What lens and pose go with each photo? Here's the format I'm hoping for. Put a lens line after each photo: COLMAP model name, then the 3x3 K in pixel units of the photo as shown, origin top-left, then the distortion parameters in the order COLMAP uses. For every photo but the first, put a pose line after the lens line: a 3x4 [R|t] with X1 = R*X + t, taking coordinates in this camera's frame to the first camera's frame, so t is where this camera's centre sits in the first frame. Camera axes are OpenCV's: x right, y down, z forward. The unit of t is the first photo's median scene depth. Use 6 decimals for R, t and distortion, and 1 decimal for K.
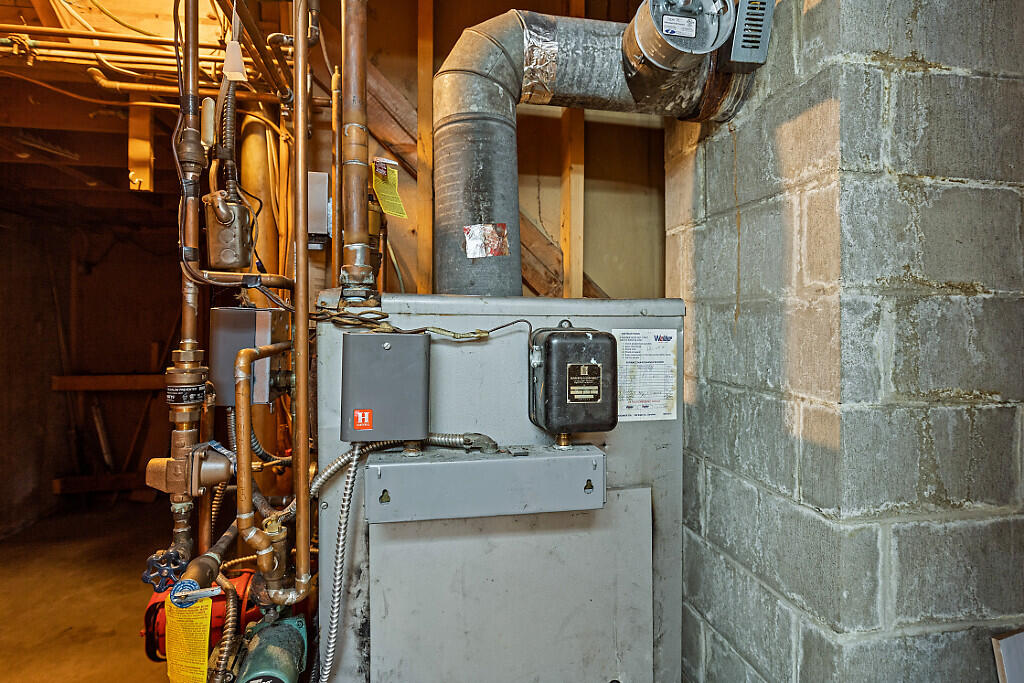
lens RADIAL K [[489.9, 0, 493.2], [0, 489.9, 312.8], [0, 0, 1]] dist [-0.001705, -0.001189]
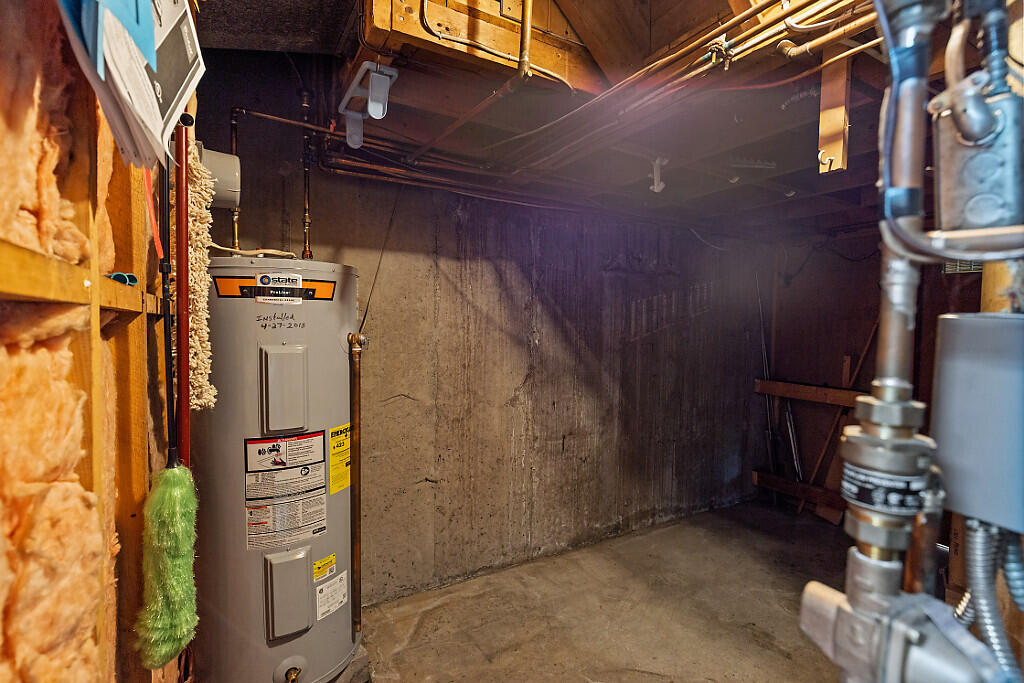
lens RADIAL K [[489.9, 0, 511.9], [0, 489.9, 341.5], [0, 0, 1]] dist [-0.001705, -0.001189]
pose [[0.352276, 0.044002, -0.934861, -0.243556], [-0.009561, 0.999011, 0.043419, -0.000494], [0.935848, -0.006358, 0.352348, 0.383585]]
